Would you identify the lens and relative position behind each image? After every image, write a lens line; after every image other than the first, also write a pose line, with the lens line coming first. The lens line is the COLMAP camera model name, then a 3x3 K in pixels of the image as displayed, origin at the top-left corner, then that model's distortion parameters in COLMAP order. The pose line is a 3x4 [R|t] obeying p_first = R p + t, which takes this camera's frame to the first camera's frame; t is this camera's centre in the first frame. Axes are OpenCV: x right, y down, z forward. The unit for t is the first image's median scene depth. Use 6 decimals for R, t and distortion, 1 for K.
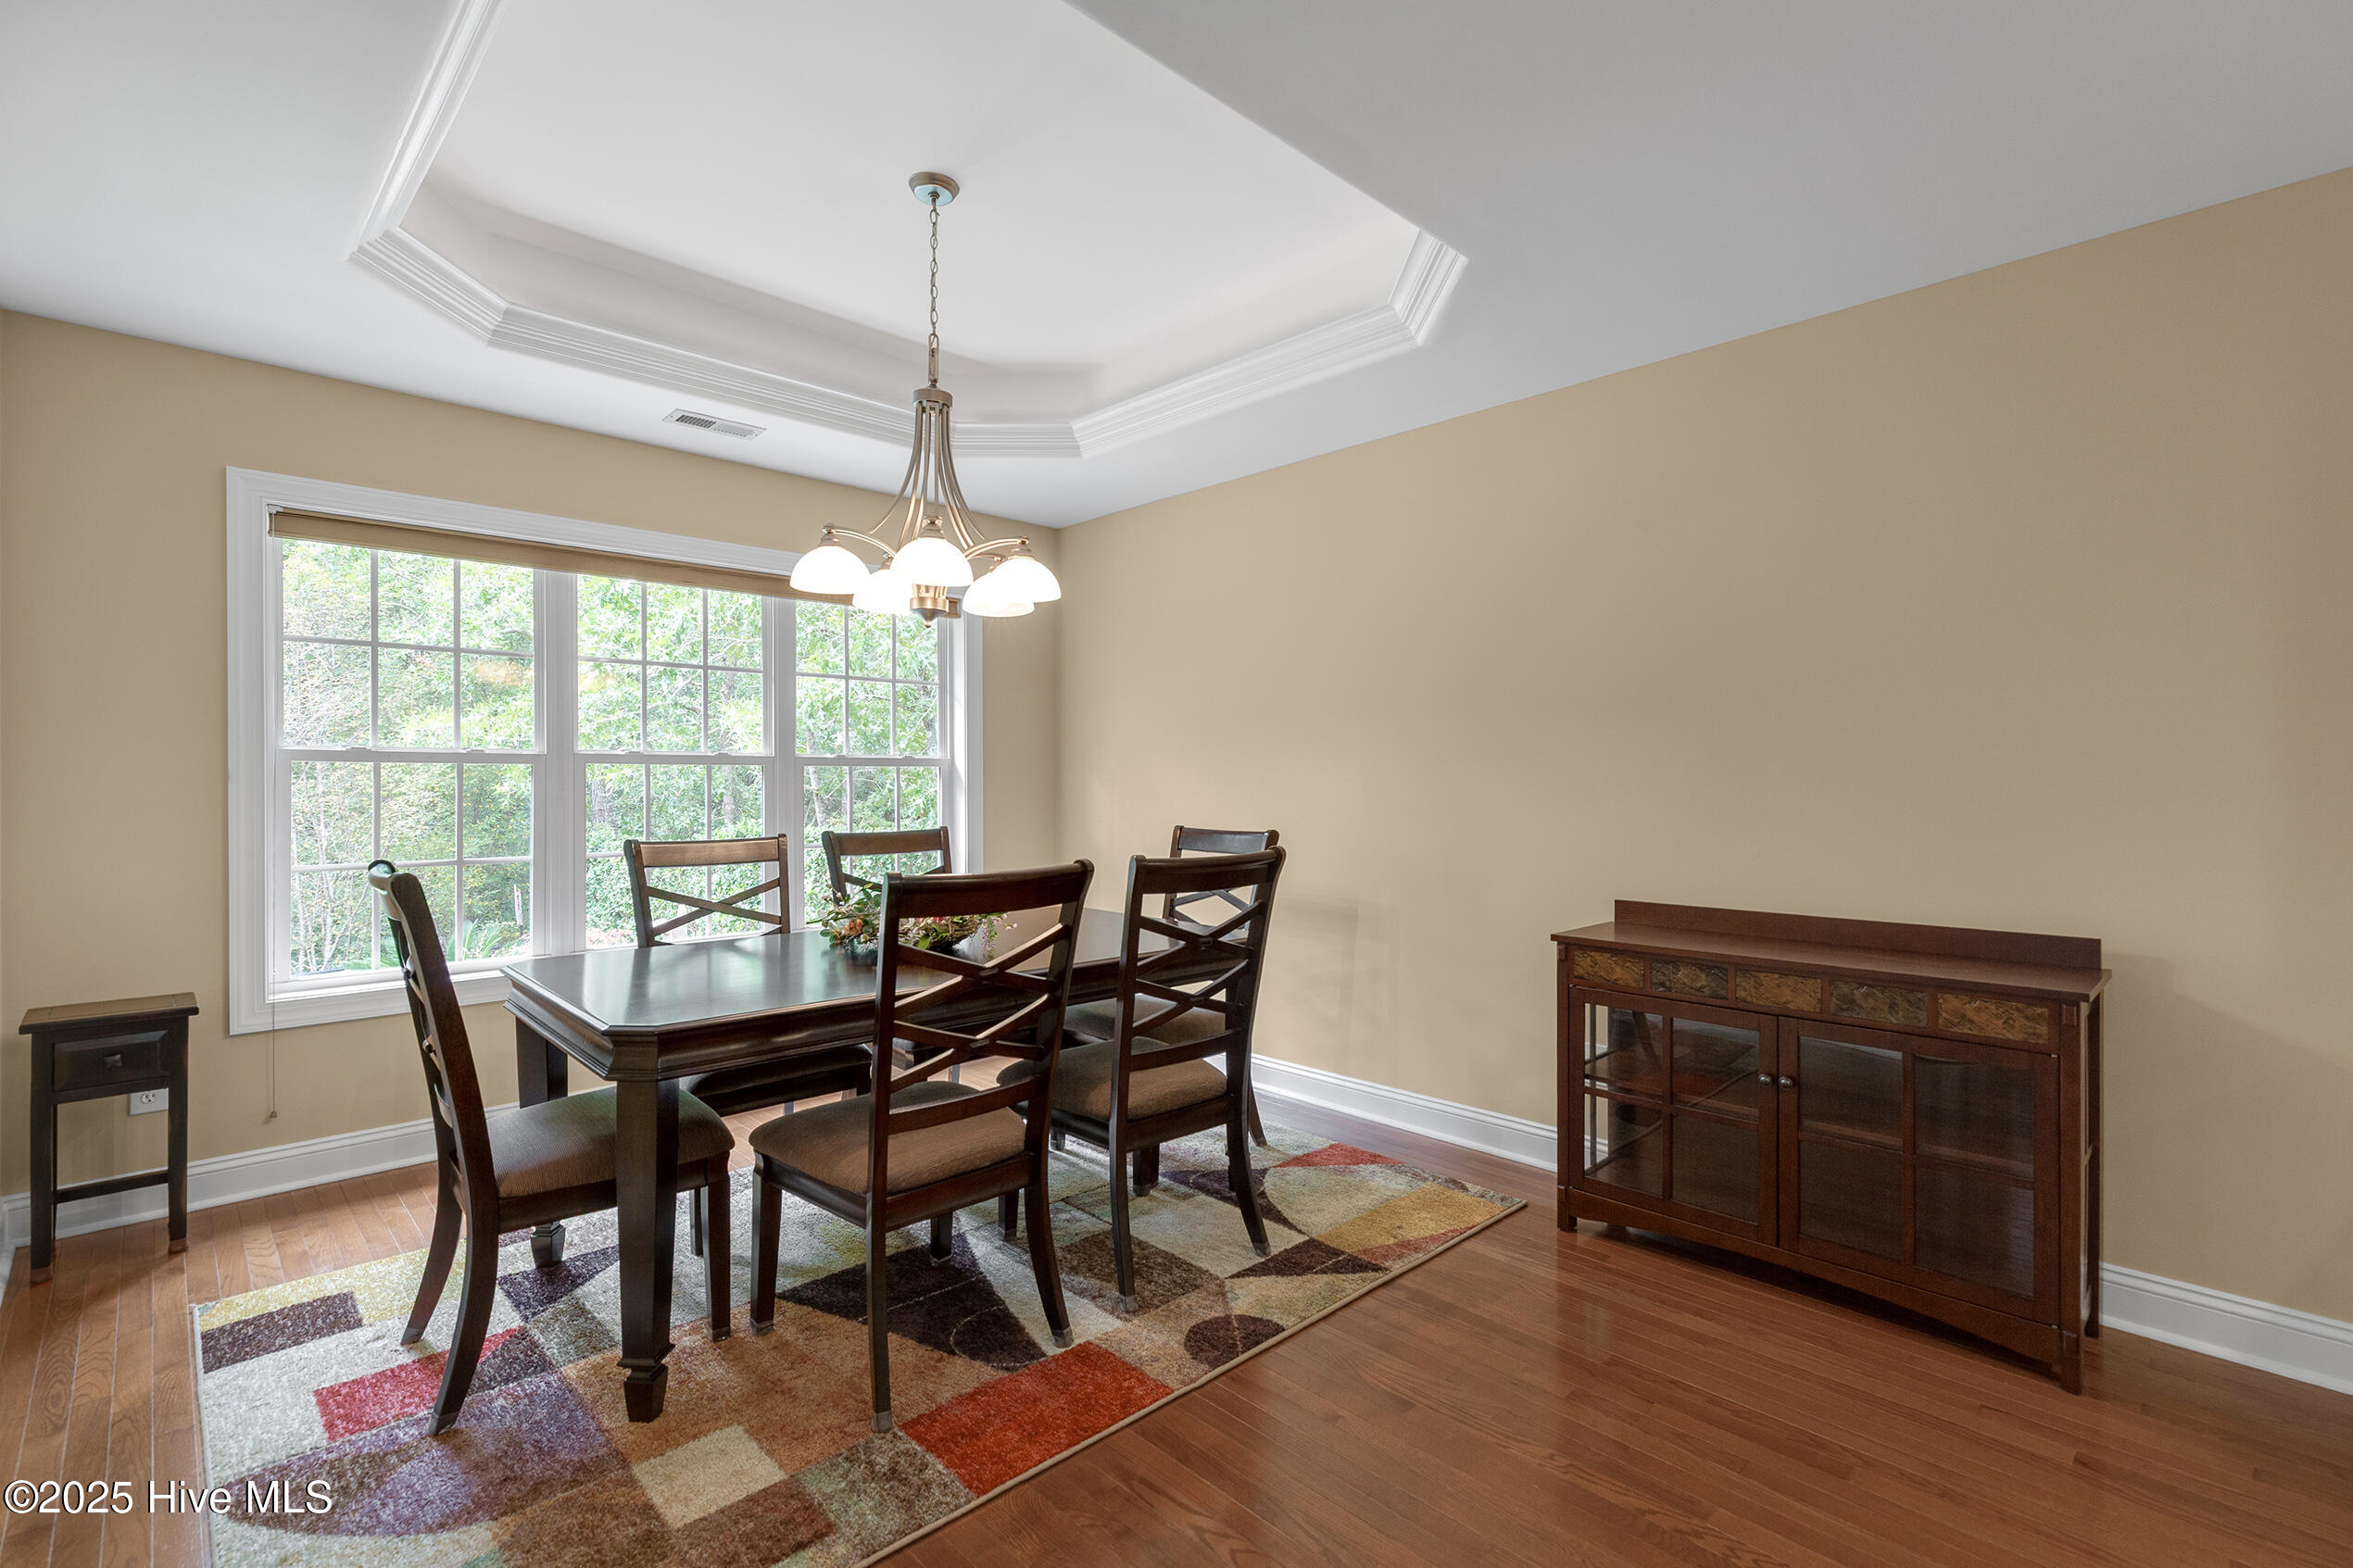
lens RADIAL K [[1063.0, 0, 1173.2], [0, 1063.0, 779.5], [0, 0, 1]] dist [0.009880, -0.003468]
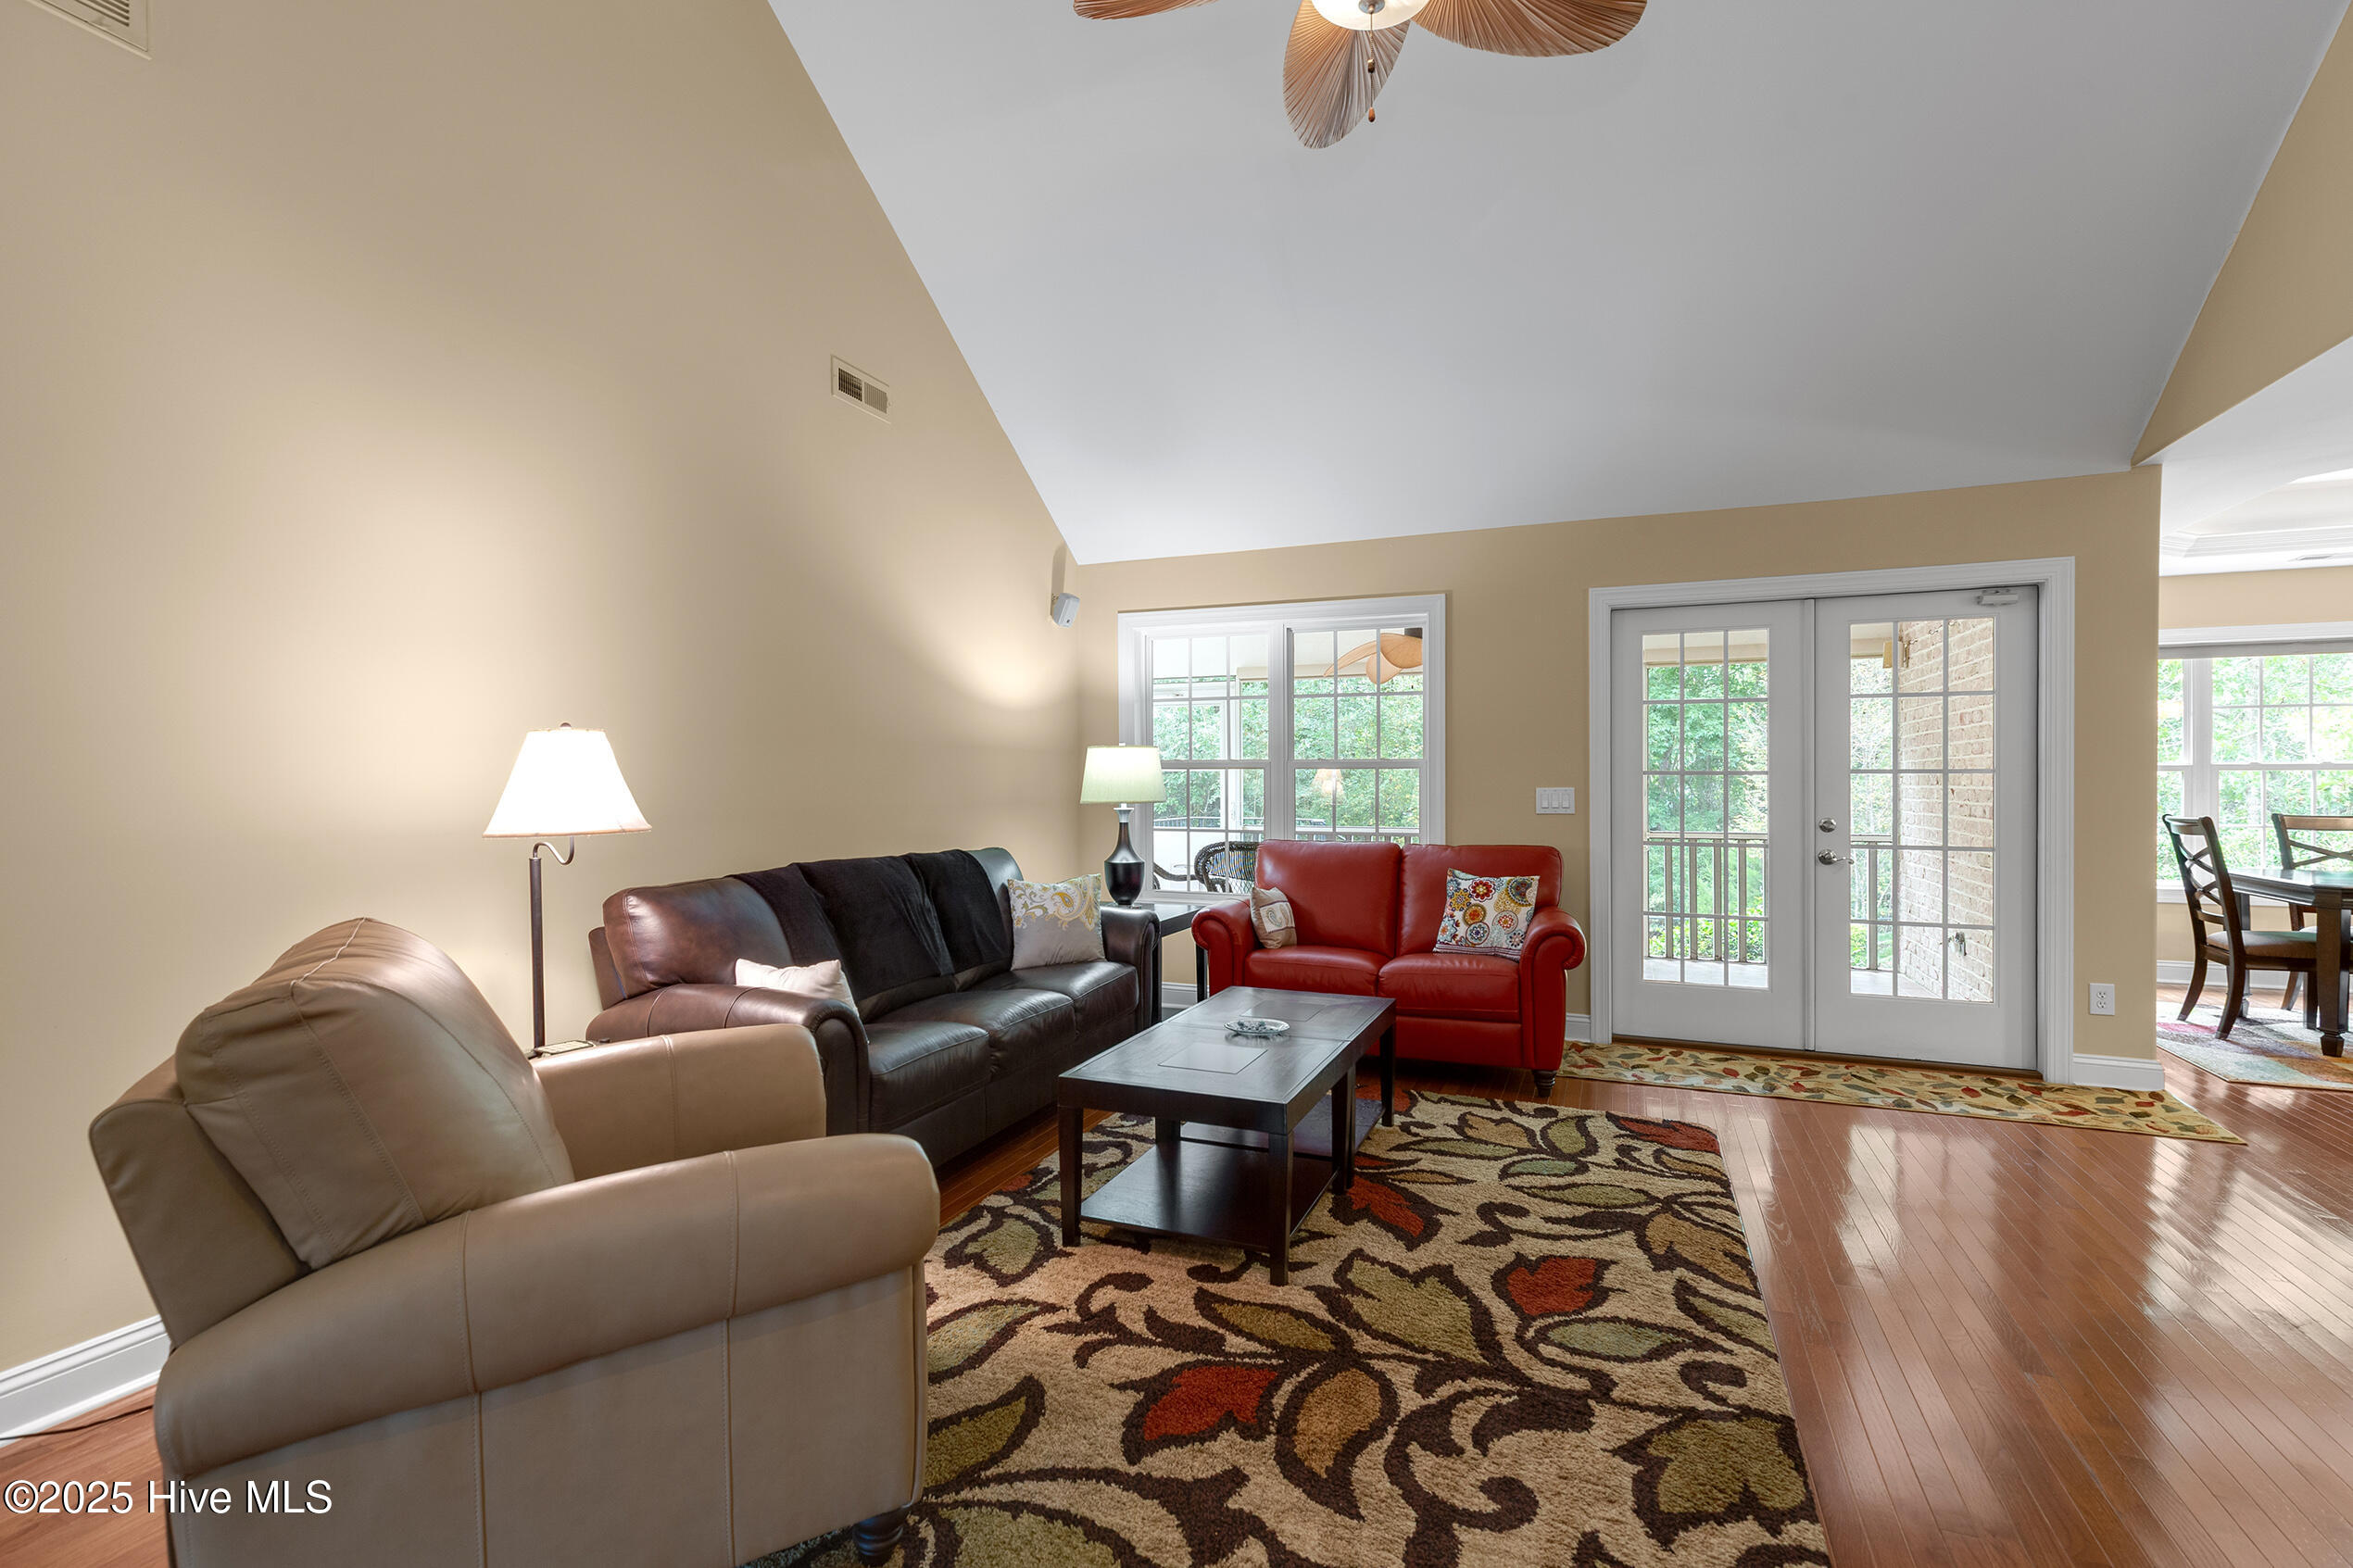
lens RADIAL K [[1063.0, 0, 1182.7], [0, 1063.0, 794.5], [0, 0, 1]] dist [0.009880, -0.003468]
pose [[0.414106, 0.007442, -0.910198, 0.390505], [0.005003, 0.999933, 0.010452, -0.004220], [0.910215, -0.008882, 0.414041, -1.496702]]
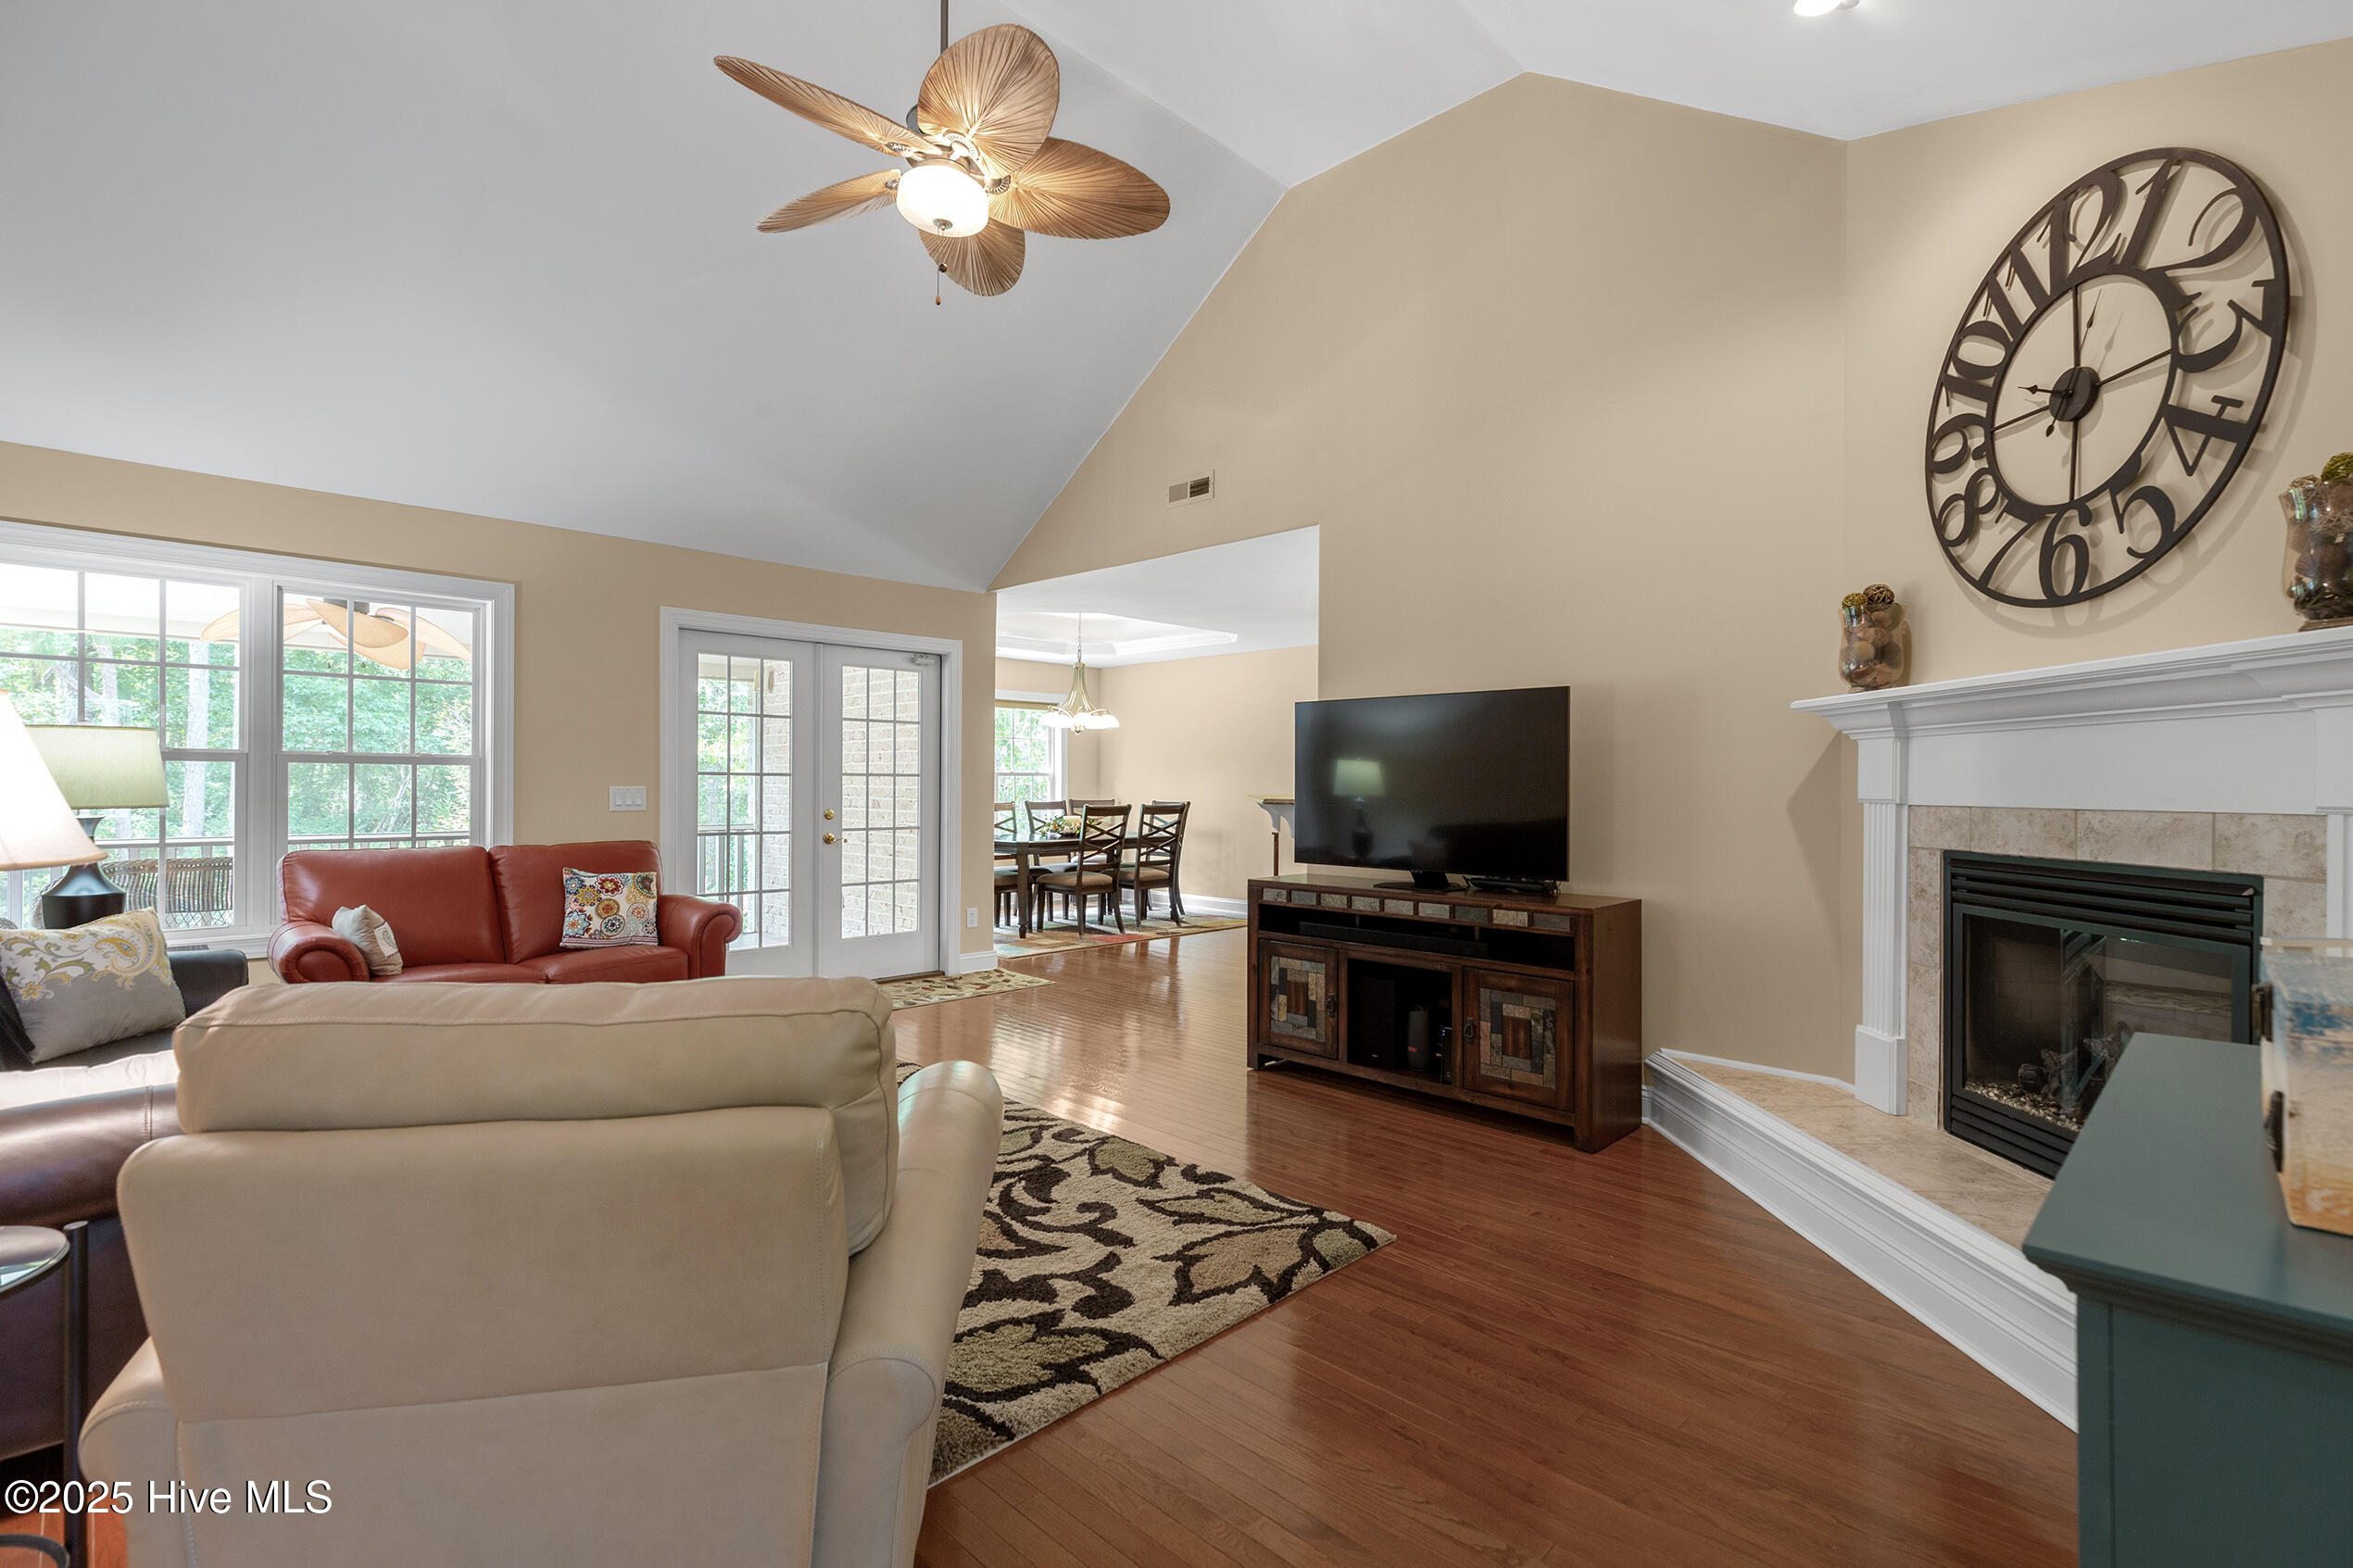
lens RADIAL K [[1063.0, 0, 1179.4], [0, 1063.0, 775.8], [0, 0, 1]] dist [0.009880, -0.003468]
pose [[0.999384, 0.004355, 0.034812, -0.029764], [-0.004235, 0.999985, -0.003530, -0.009532], [-0.034827, 0.003381, 0.999388, -2.094797]]
